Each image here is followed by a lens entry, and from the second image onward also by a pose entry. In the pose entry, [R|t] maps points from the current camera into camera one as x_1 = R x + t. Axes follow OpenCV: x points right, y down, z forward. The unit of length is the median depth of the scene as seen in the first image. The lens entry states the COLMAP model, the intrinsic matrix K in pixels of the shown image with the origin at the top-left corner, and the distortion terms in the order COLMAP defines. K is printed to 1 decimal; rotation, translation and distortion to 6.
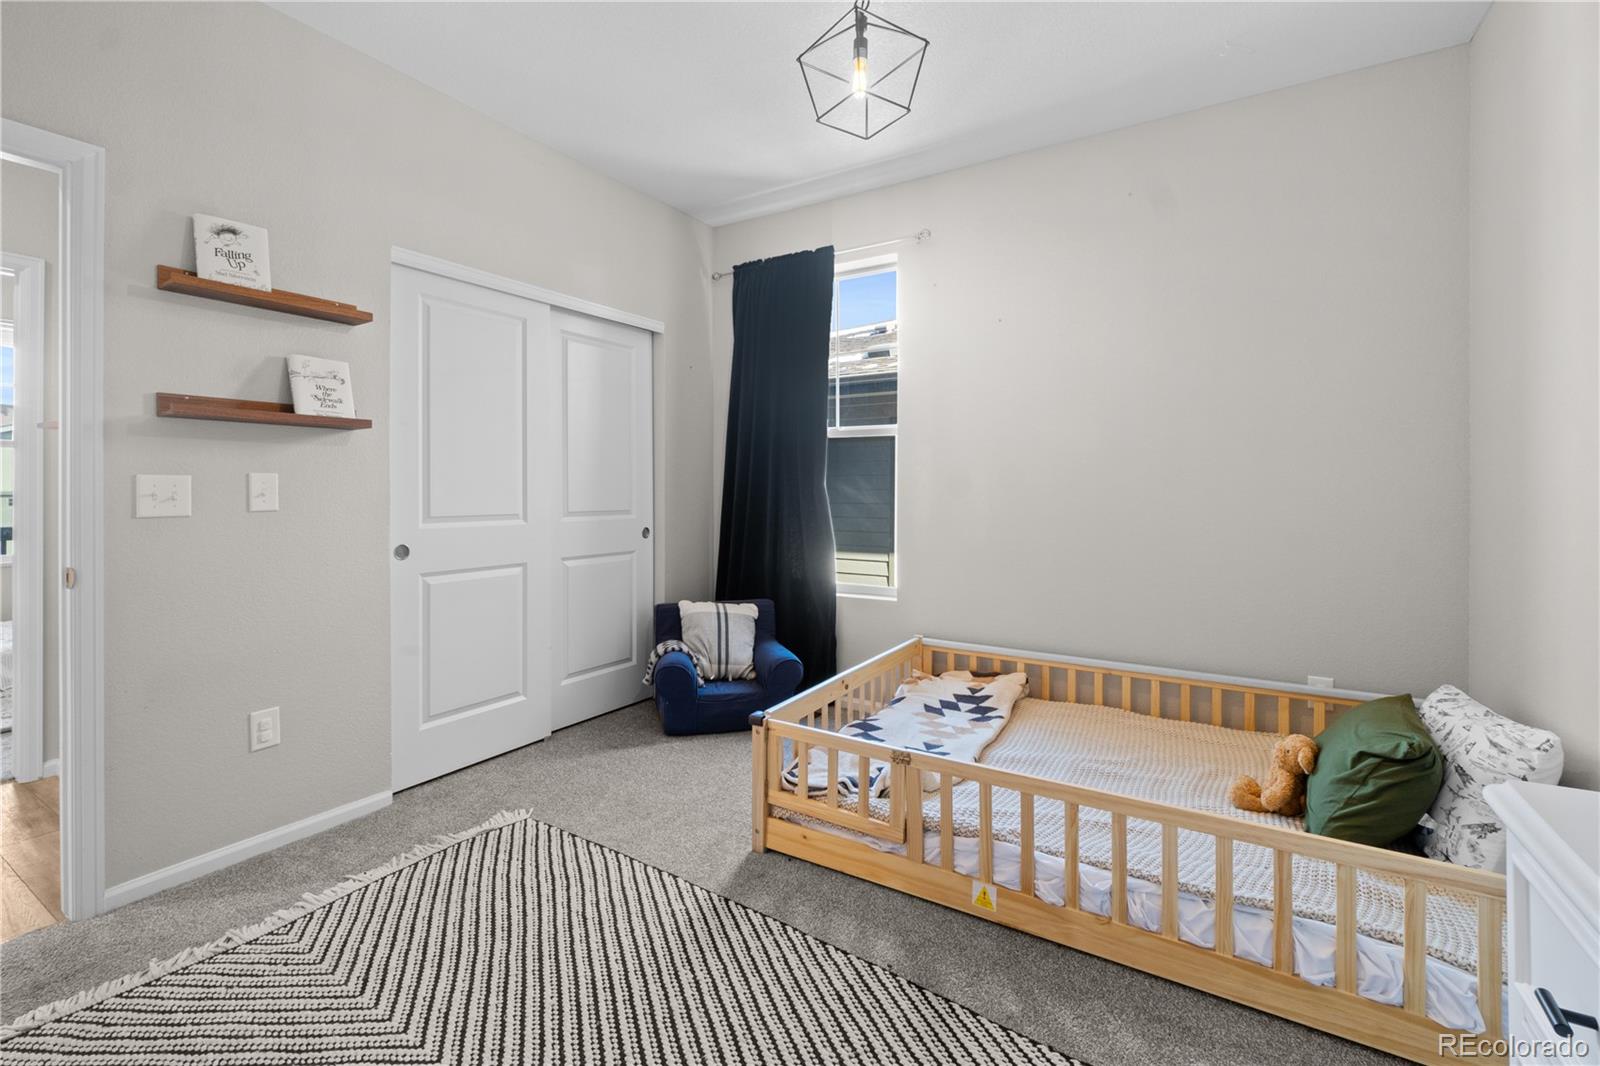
lens RADIAL K [[697.7, 0, 755.4], [0, 697.7, 487.8], [0, 0, 1]] dist [-0.004467, 0.000647]
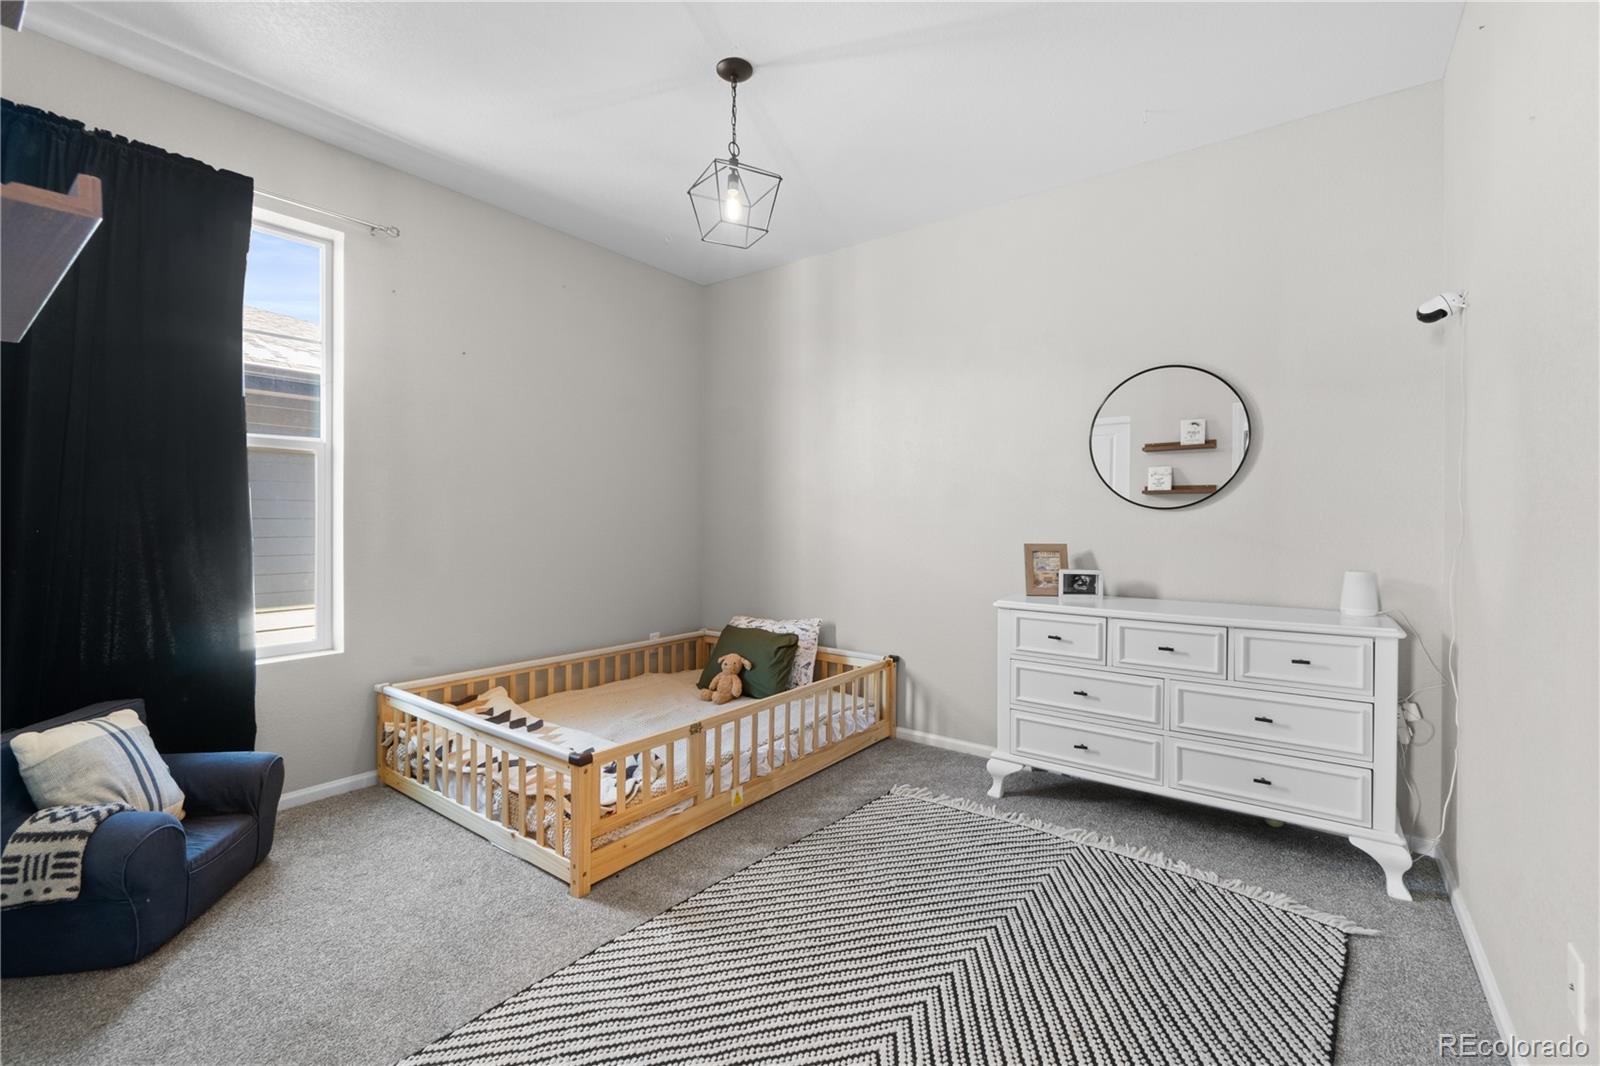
lens RADIAL K [[697.7, 0, 796.7], [0, 697.7, 523.8], [0, 0, 1]] dist [-0.004467, 0.000647]
pose [[0.071341, -0.008578, 0.997415, -0.942090], [-0.003990, 0.999953, 0.008885, -0.001853], [-0.997444, -0.004614, 0.071304, 0.646483]]
